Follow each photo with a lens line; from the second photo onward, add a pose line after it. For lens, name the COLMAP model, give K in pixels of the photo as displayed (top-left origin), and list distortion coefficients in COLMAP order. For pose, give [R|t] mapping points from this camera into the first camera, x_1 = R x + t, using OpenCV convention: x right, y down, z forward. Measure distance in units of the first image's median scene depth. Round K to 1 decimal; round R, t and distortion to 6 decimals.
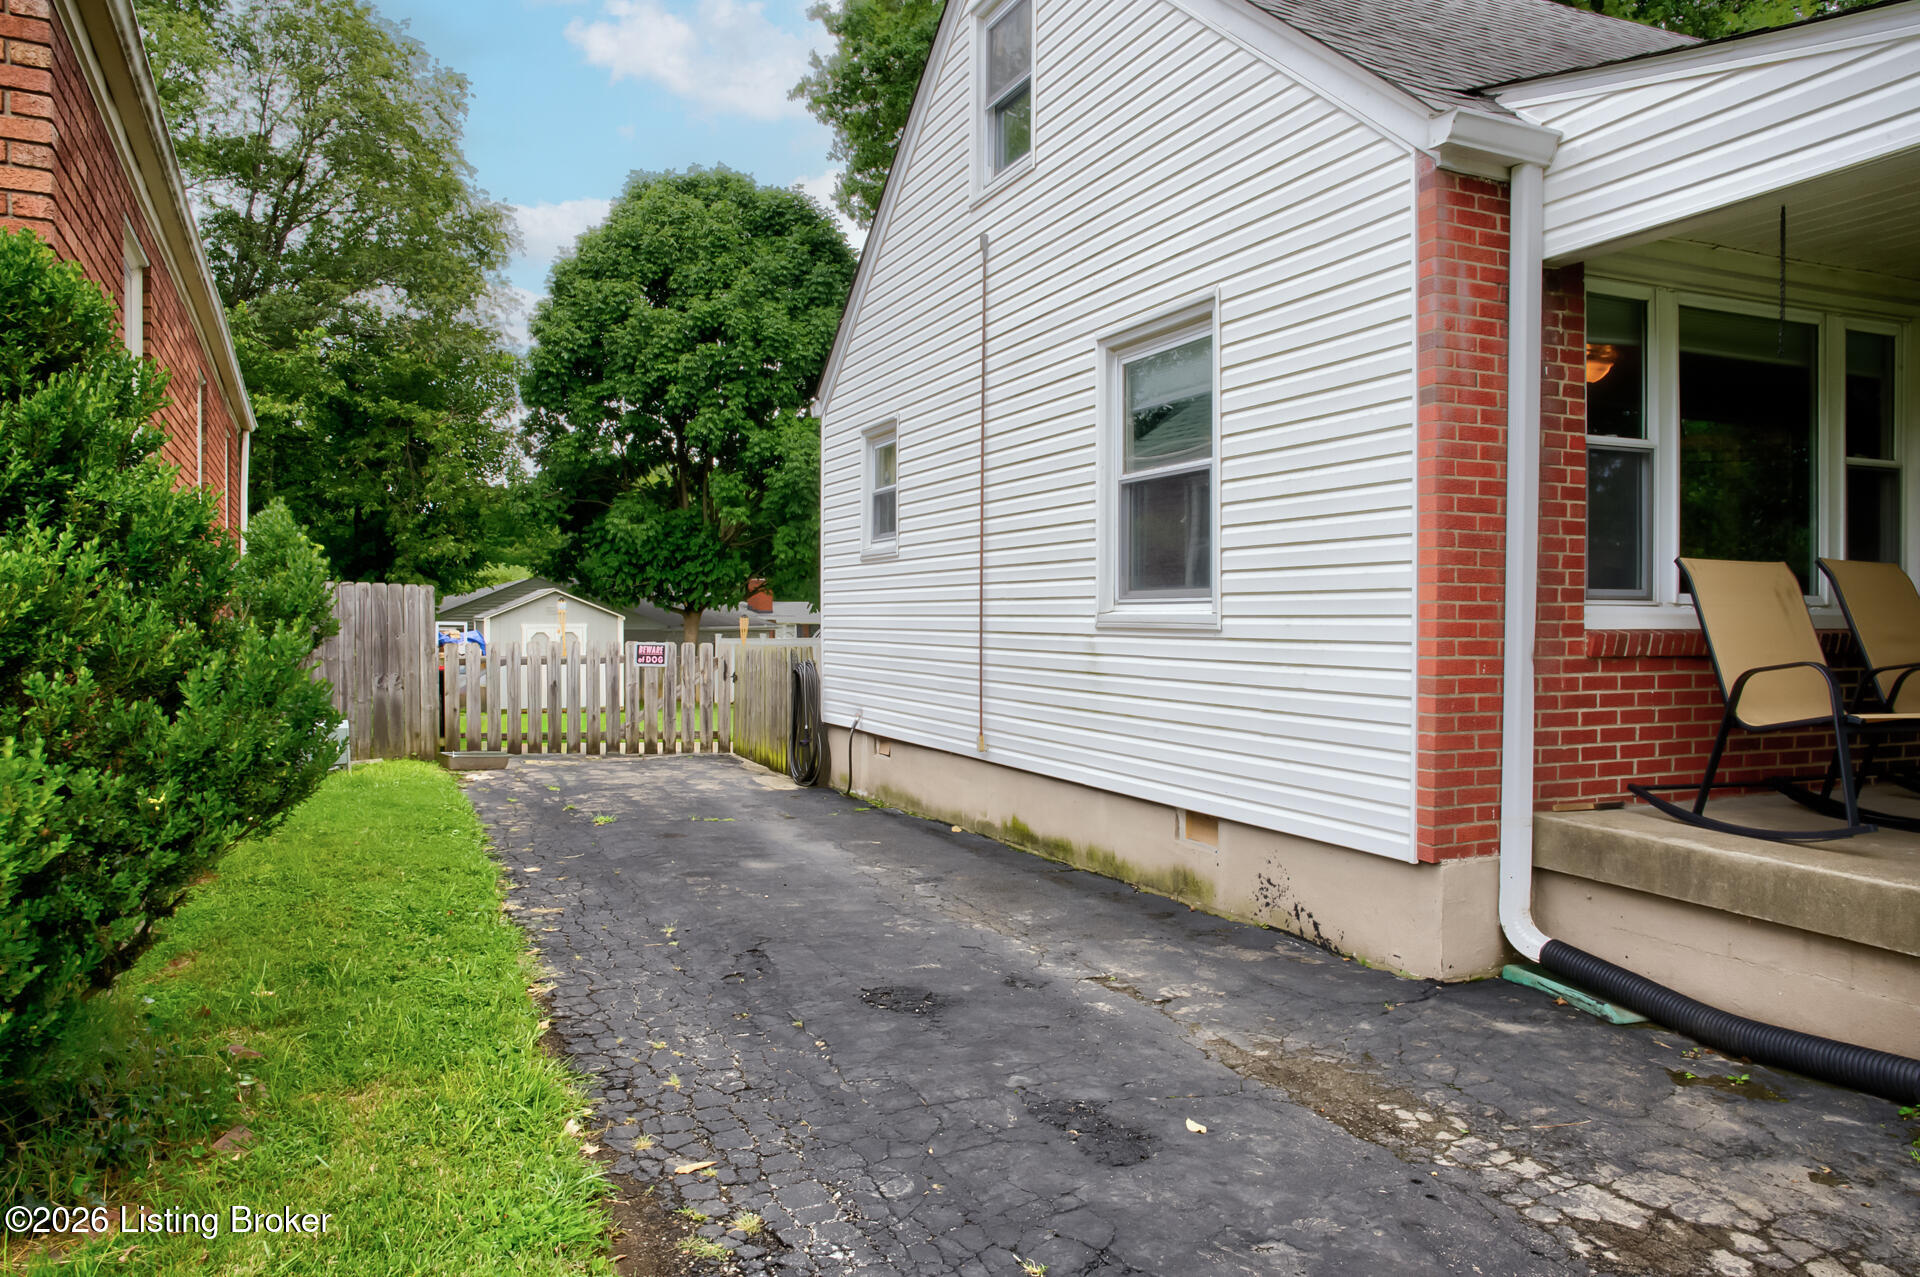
lens RADIAL K [[1392.6, 0, 960.0], [0, 1392.6, 638.5], [0, 0, 1]] dist [-0.111141, -0.000678]
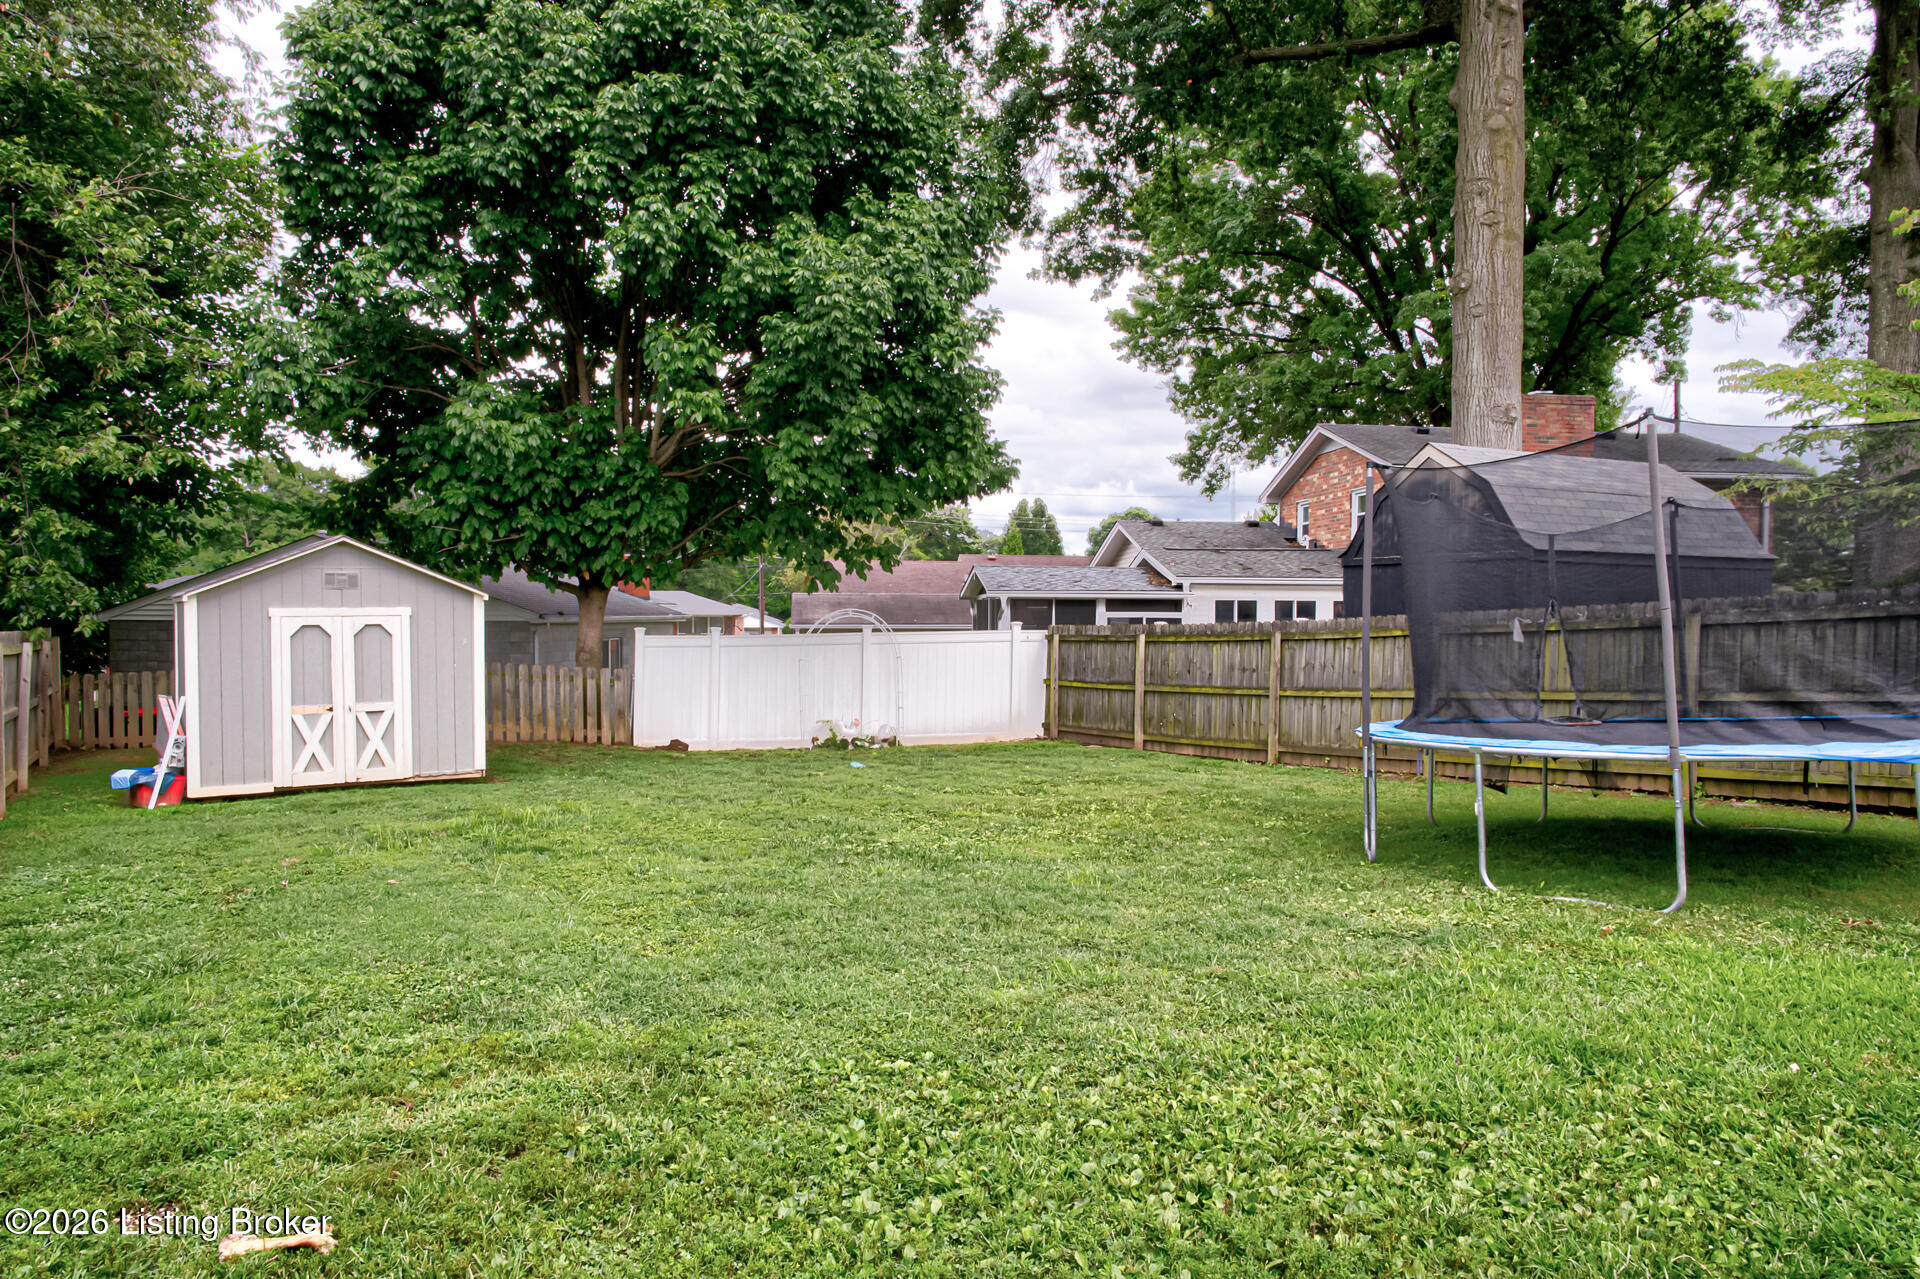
lens RADIAL K [[1300.9, 0, 960.0], [0, 1300.9, 639.5], [0, 0, 1]] dist [-0.097946, 0.106653]
pose [[0.987916, -0.003581, 0.154947, -0.138856], [0.002589, 0.999975, 0.006602, -0.001723], [-0.154967, -0.006121, 0.987901, 0.487025]]
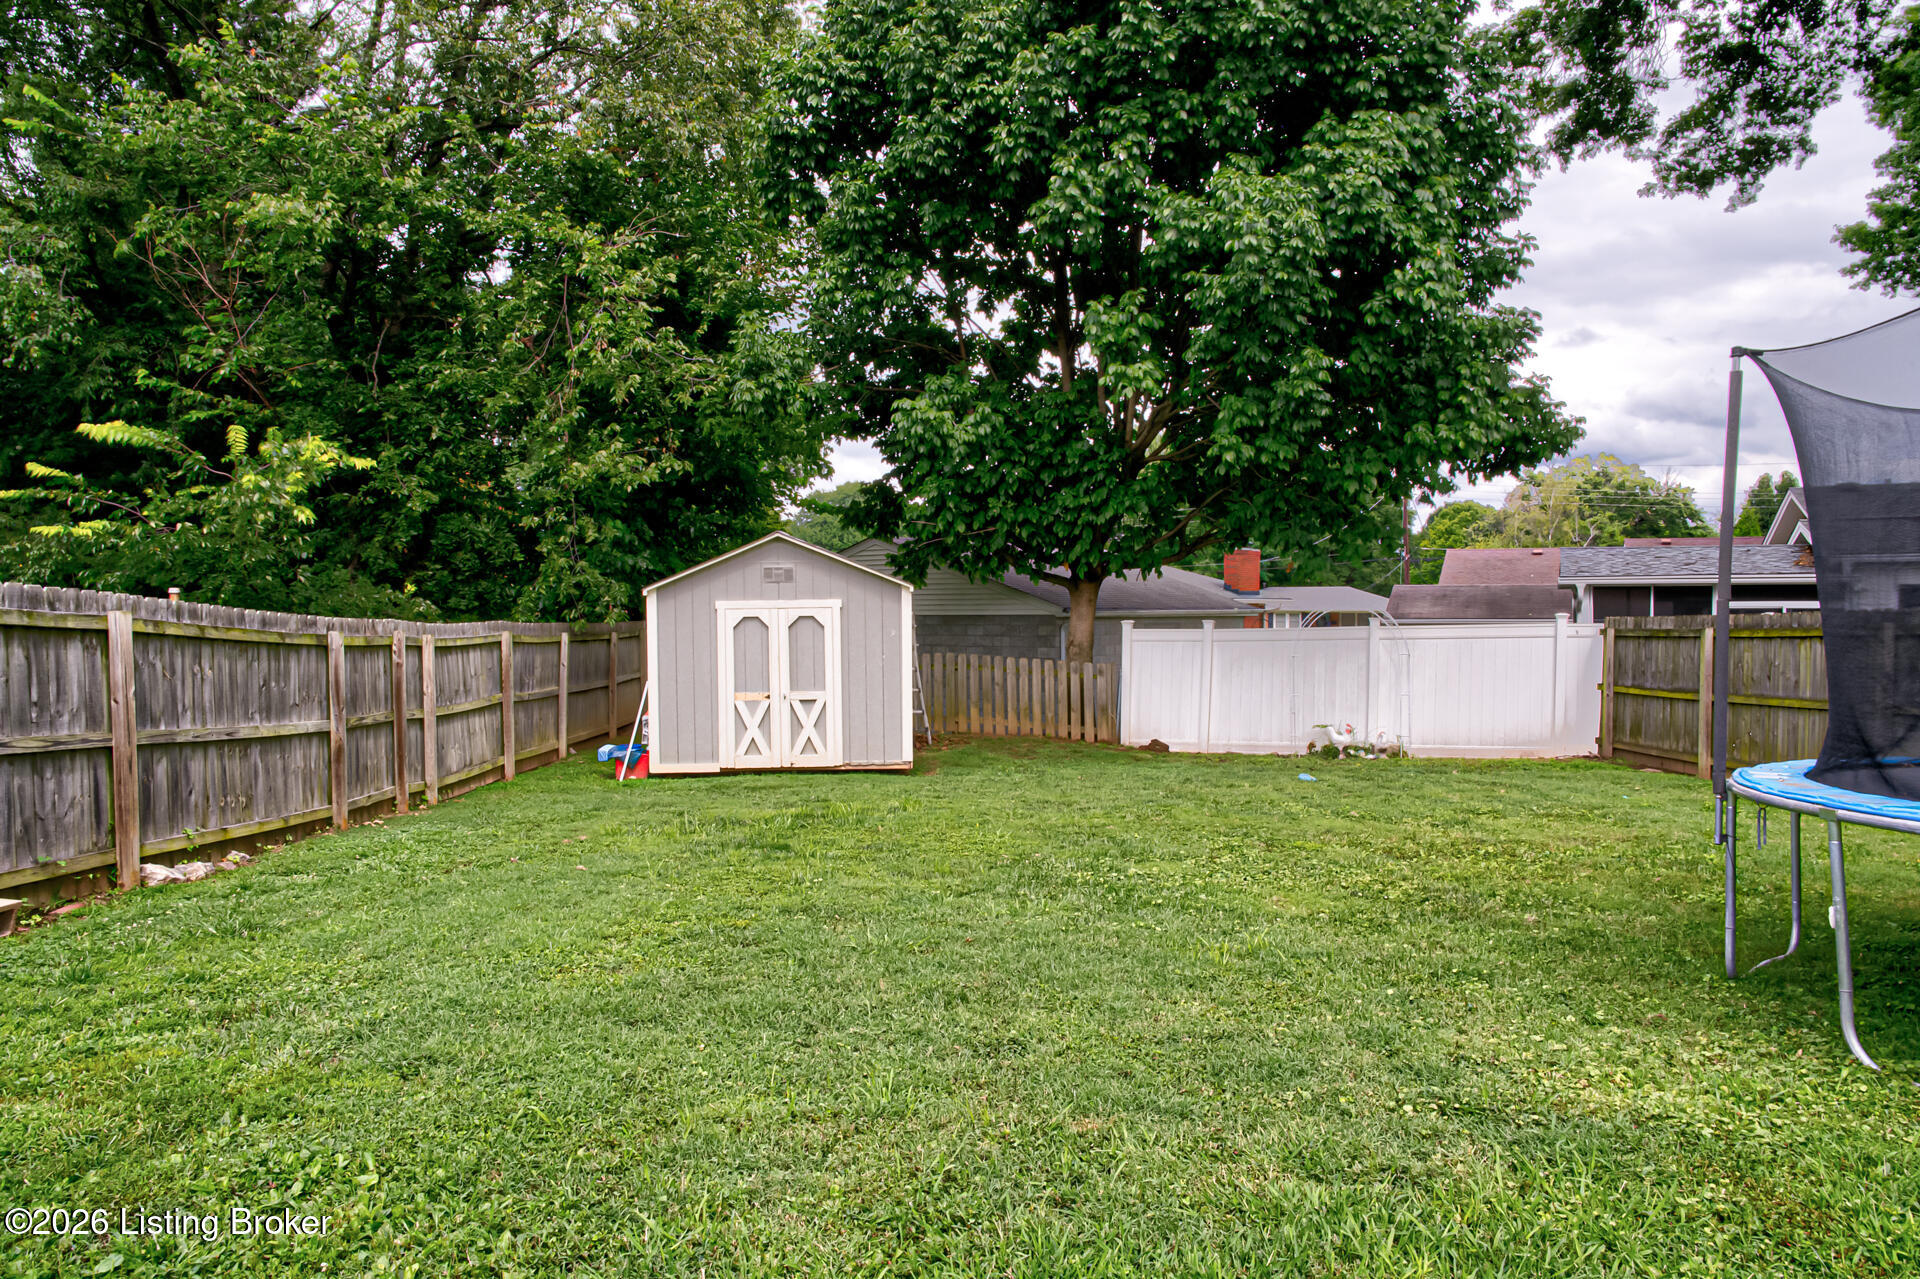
lens RADIAL K [[1300.9, 0, 960.0], [0, 1300.9, 639.5], [0, 0, 1]] dist [-0.097946, 0.106653]
pose [[0.929334, 0.002194, -0.369235, -0.048346], [0.000712, 0.999970, 0.007733, 0.000301], [0.369241, -0.007449, 0.929304, 0.542838]]
